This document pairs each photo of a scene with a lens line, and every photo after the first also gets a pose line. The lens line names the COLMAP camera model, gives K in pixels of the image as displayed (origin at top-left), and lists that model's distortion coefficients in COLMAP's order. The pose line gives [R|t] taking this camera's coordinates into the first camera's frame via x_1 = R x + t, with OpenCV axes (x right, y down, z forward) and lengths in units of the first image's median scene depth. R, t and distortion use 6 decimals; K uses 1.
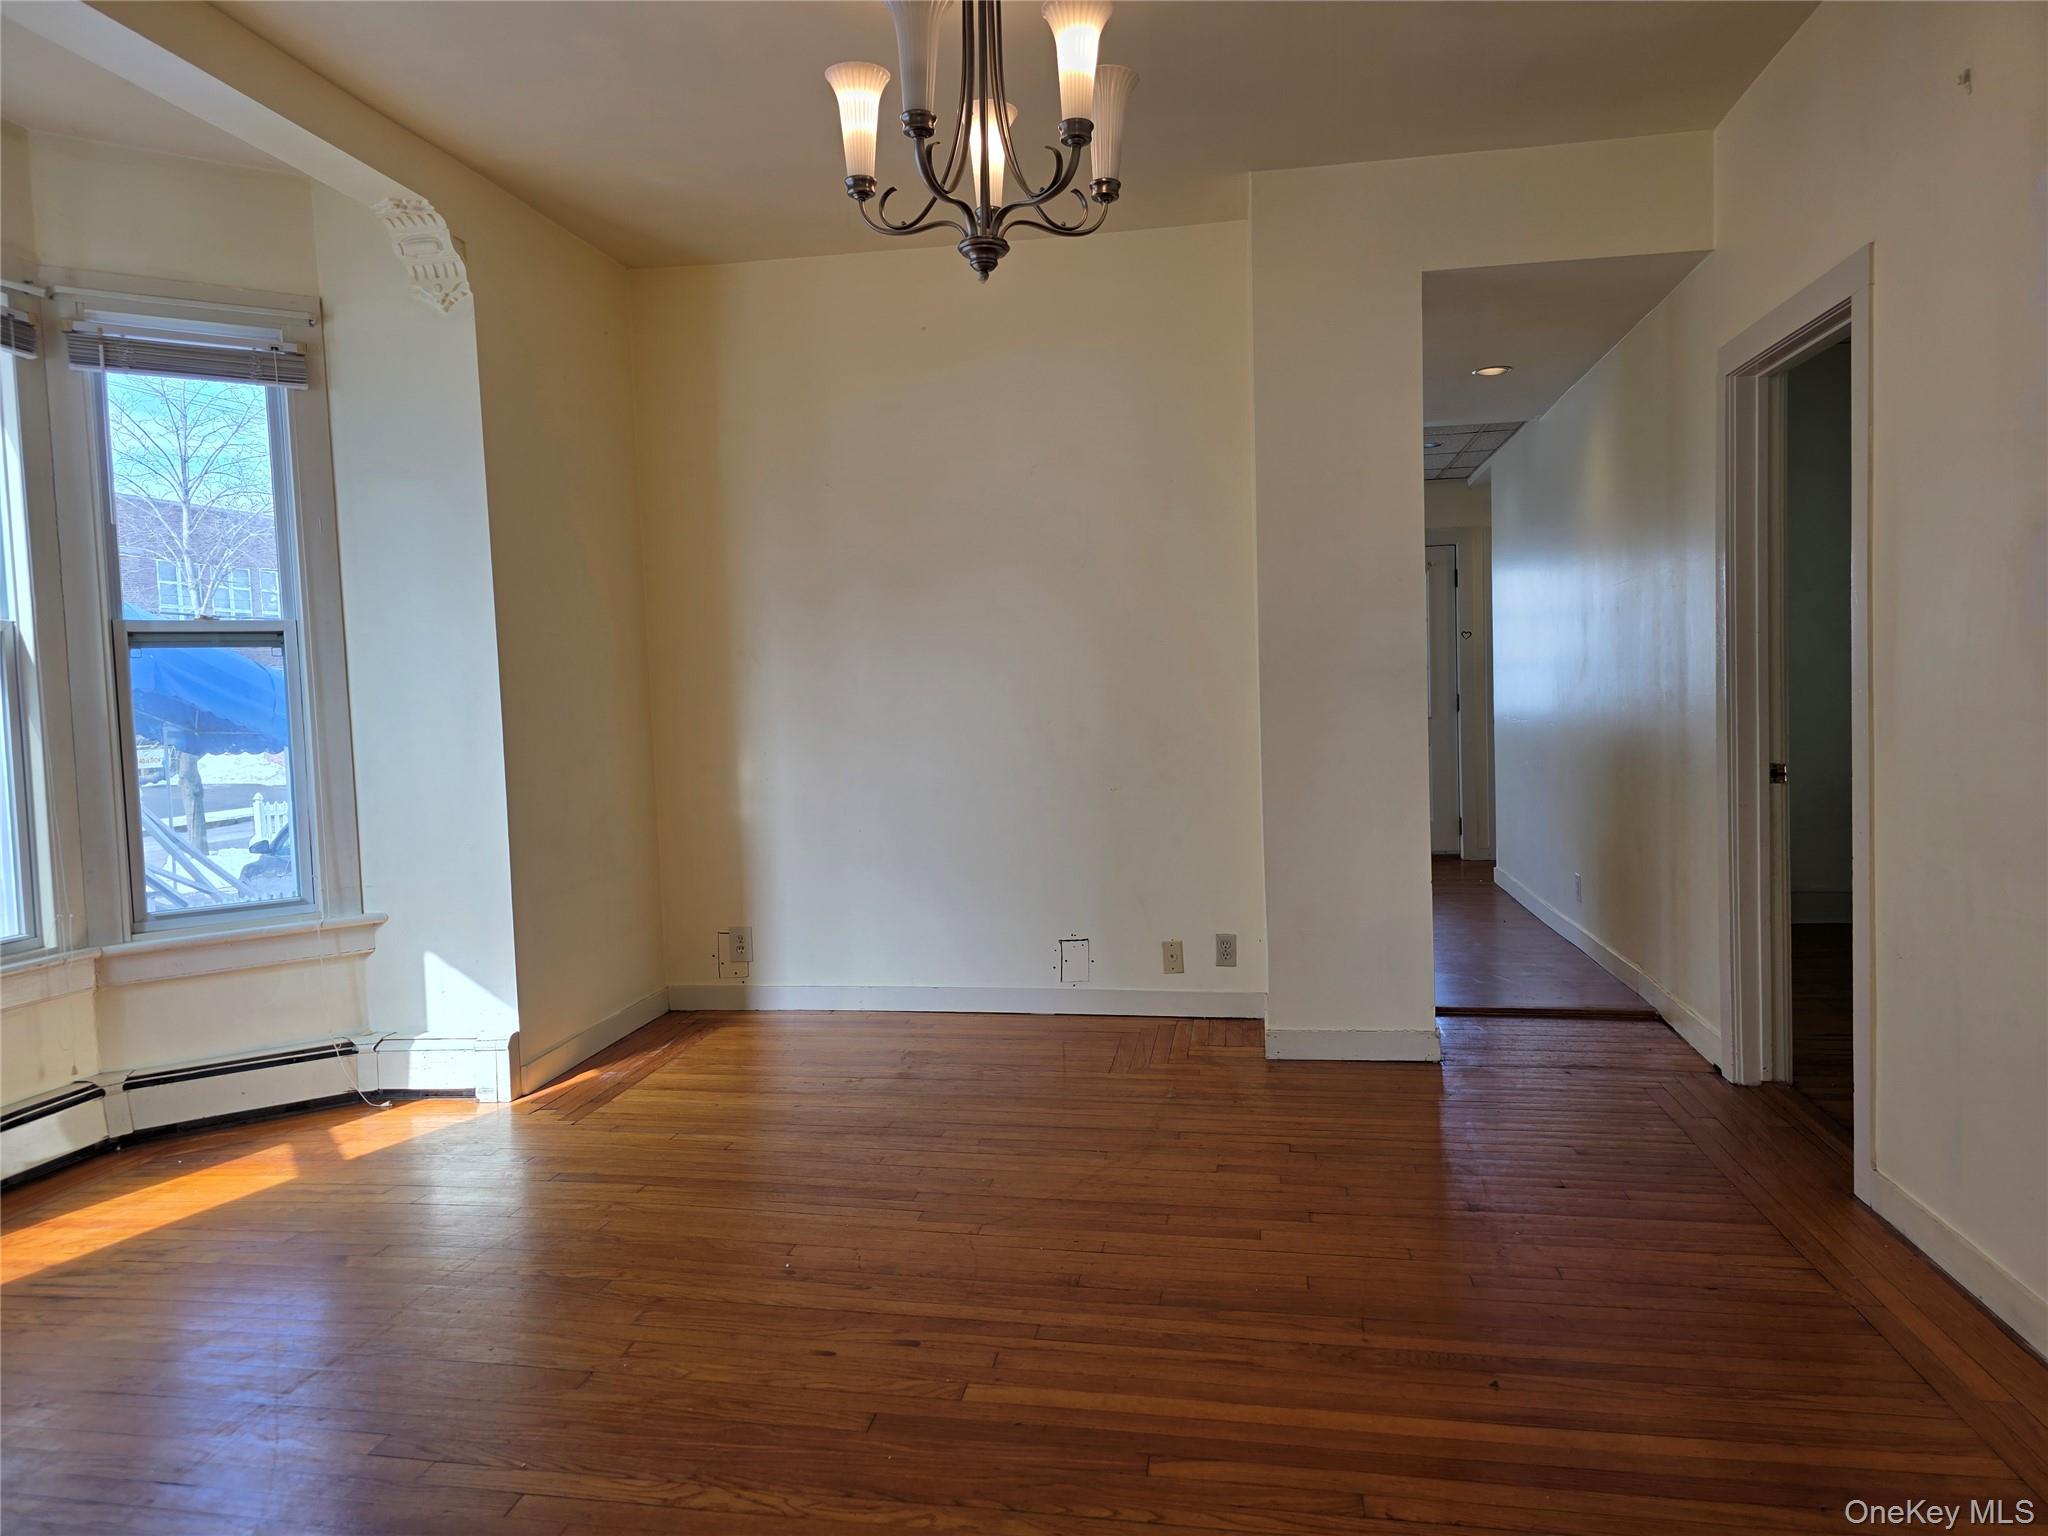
lens RADIAL K [[1376.7, 0, 1023.9], [0, 1376.7, 764.9], [0, 0, 1]] dist [0.070319, -0.070861]
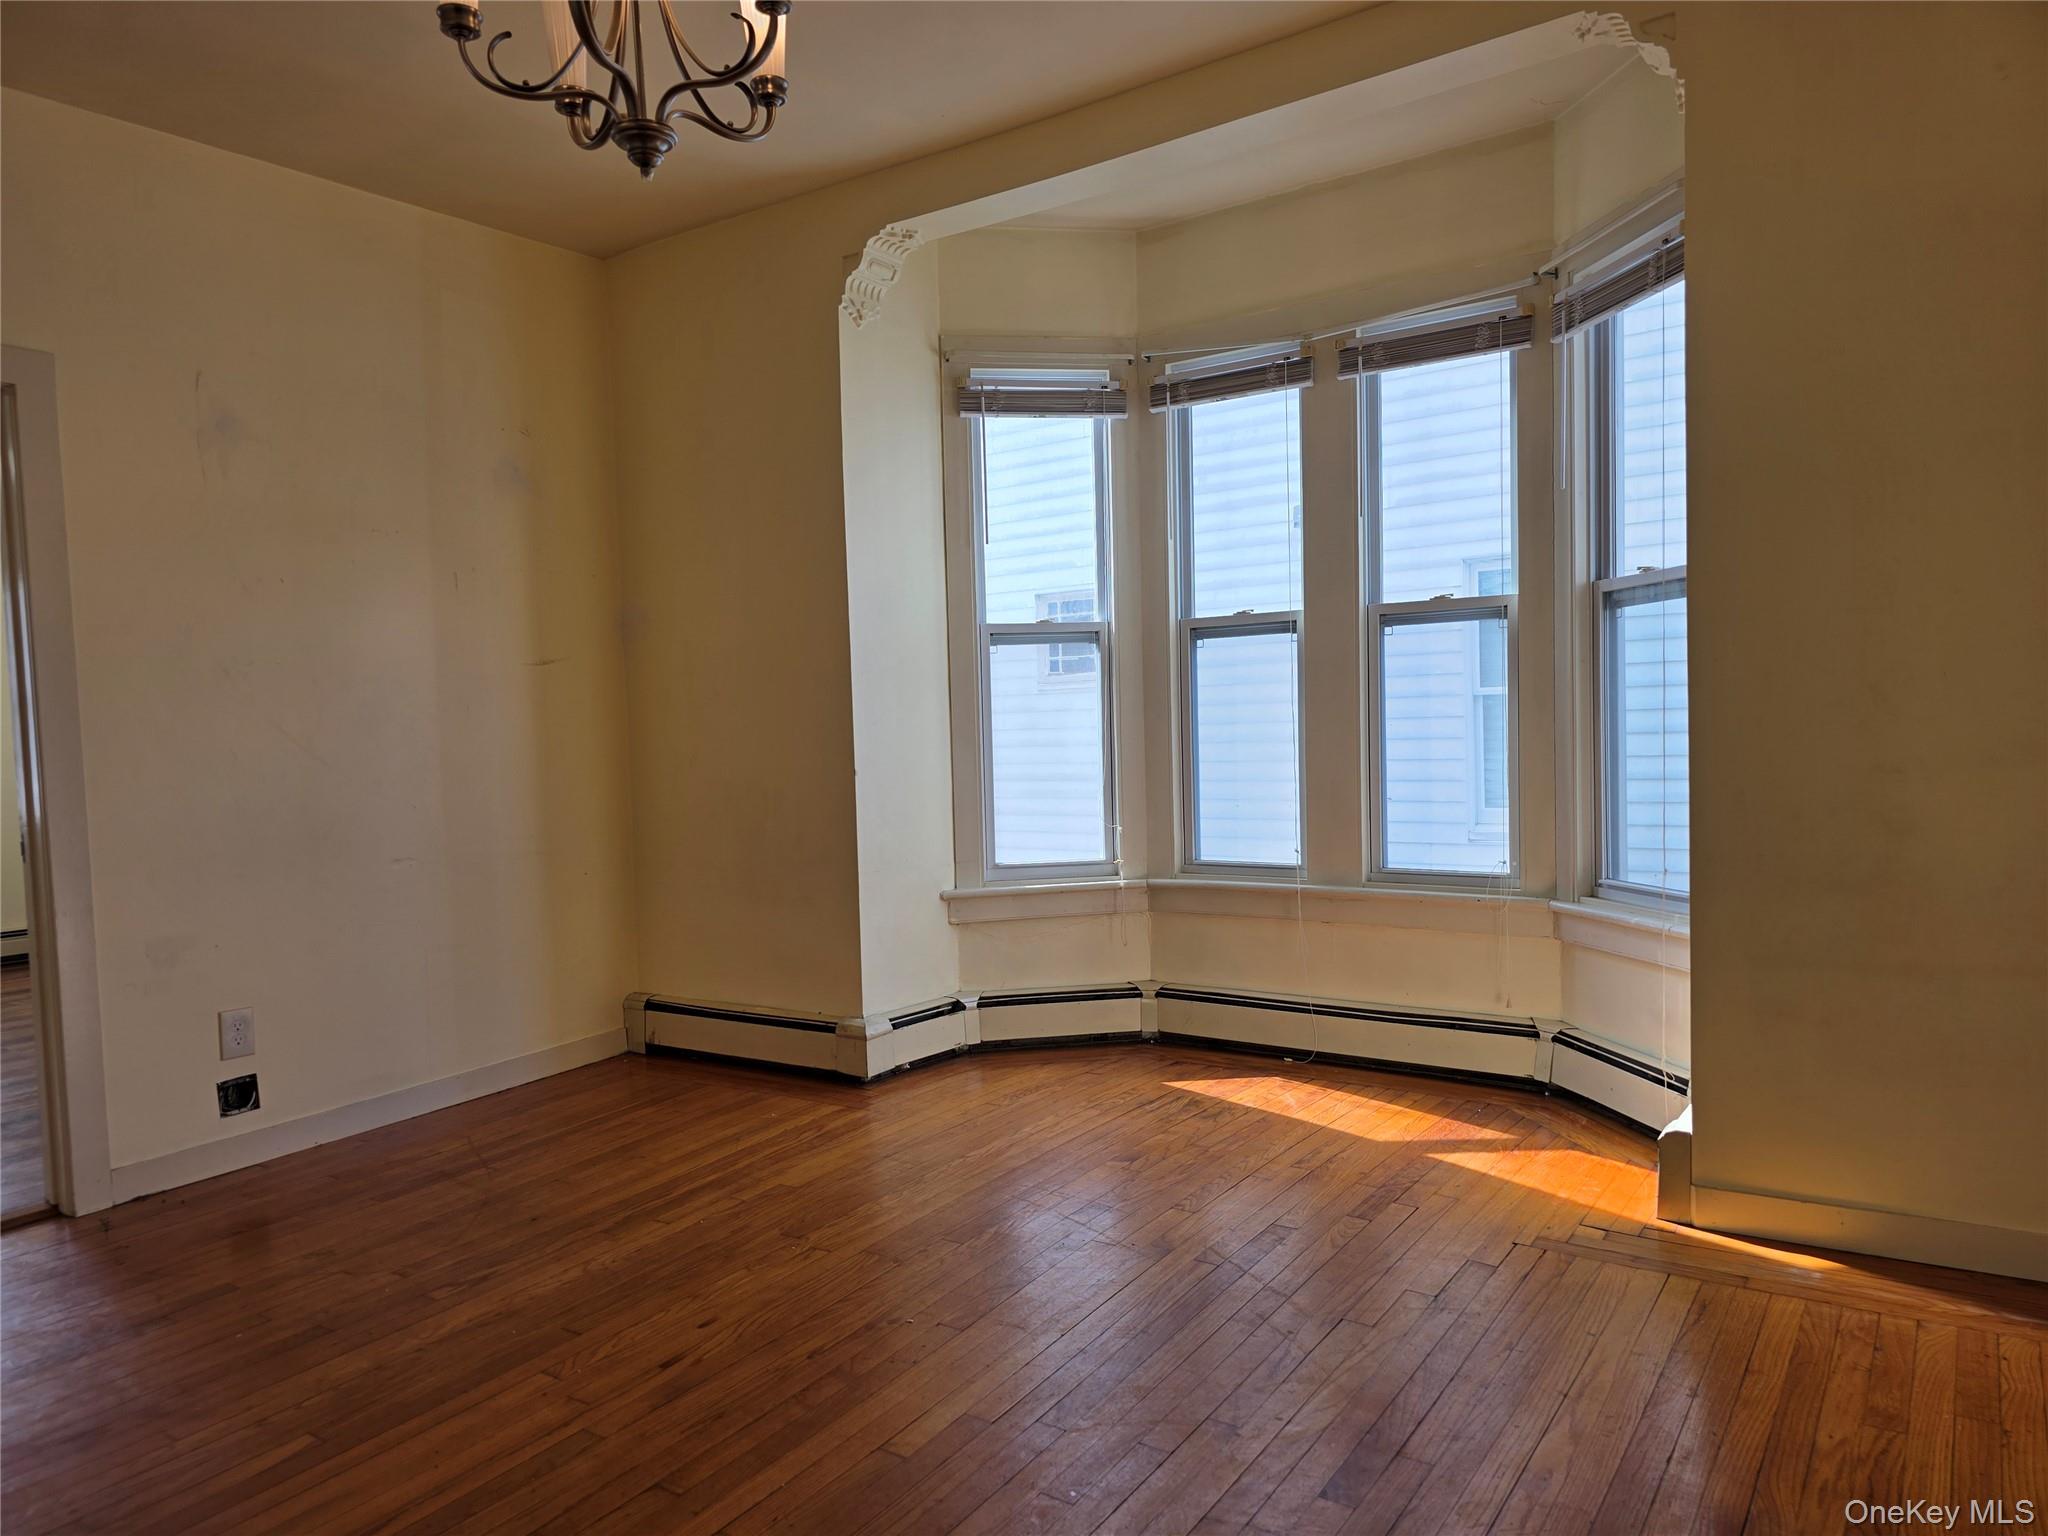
lens RADIAL K [[1352.4, 0, 936.8], [0, 1352.4, 776.8], [0, 0, 1]] dist [0.065209, -0.065968]
pose [[-0.447727, 0.090900, -0.889538, 0.431928], [0.003090, 0.994971, 0.100118, -0.063636], [0.894165, 0.042077, -0.445757, 1.003077]]
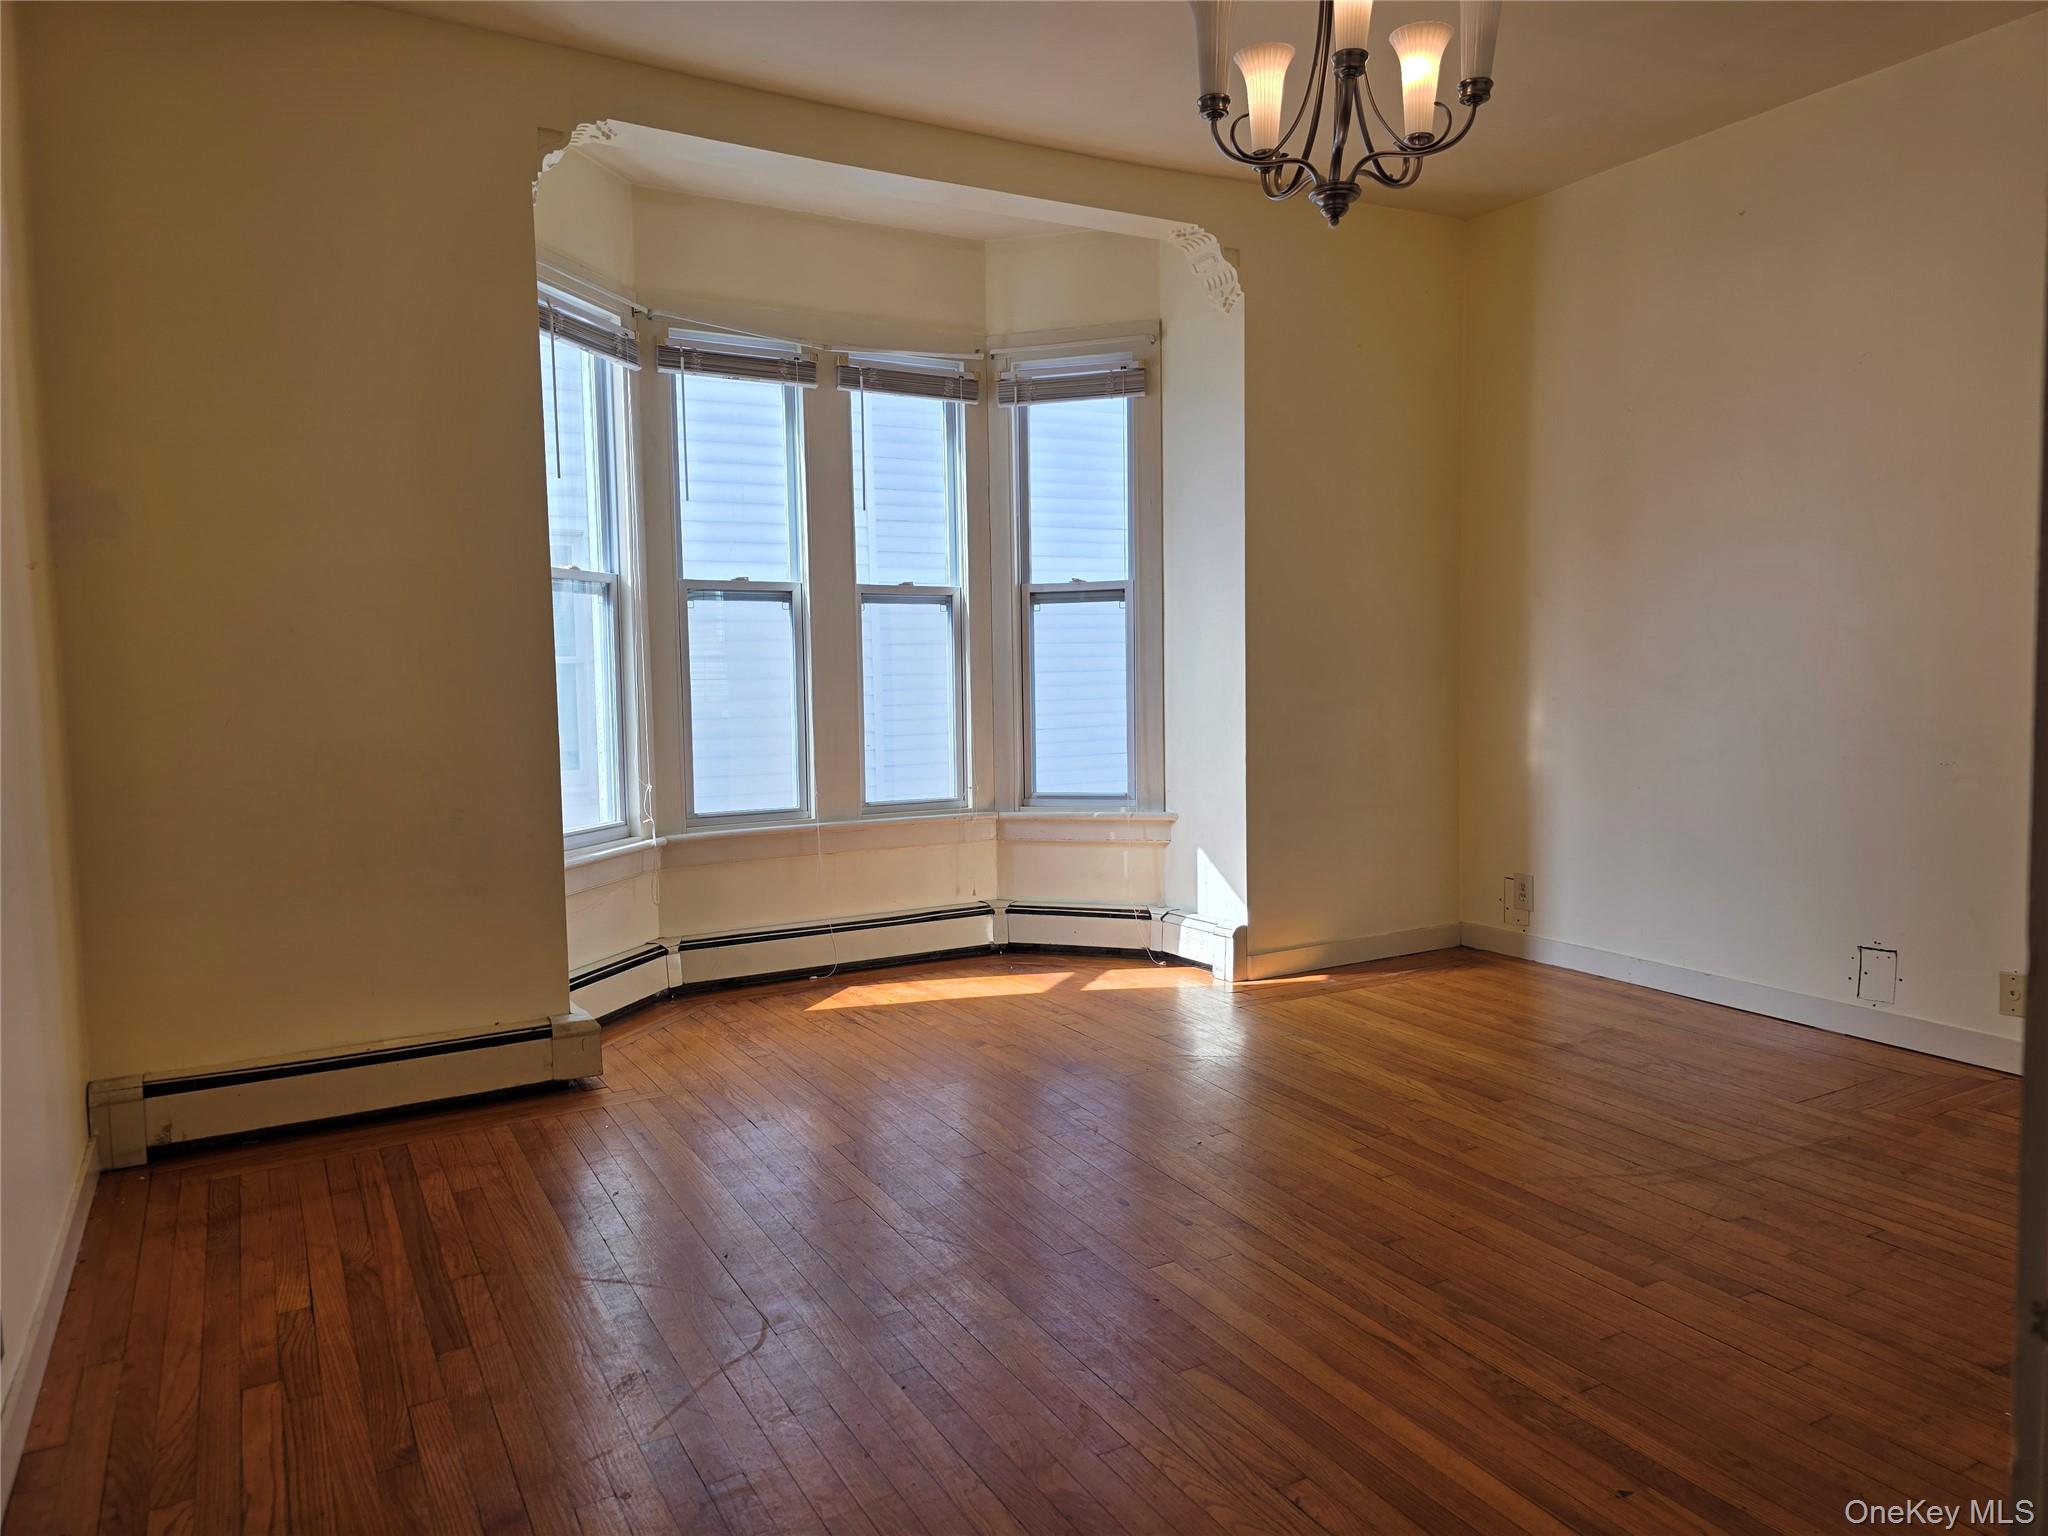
lens RADIAL K [[1376.7, 0, 1023.9], [0, 1376.7, 764.9], [0, 0, 1]] dist [0.070319, -0.070861]
pose [[0.620821, 0.079483, -0.779913, 0.441667], [-0.046719, 0.996830, 0.064401, -0.010426], [0.782559, -0.003545, 0.622566, 0.133075]]
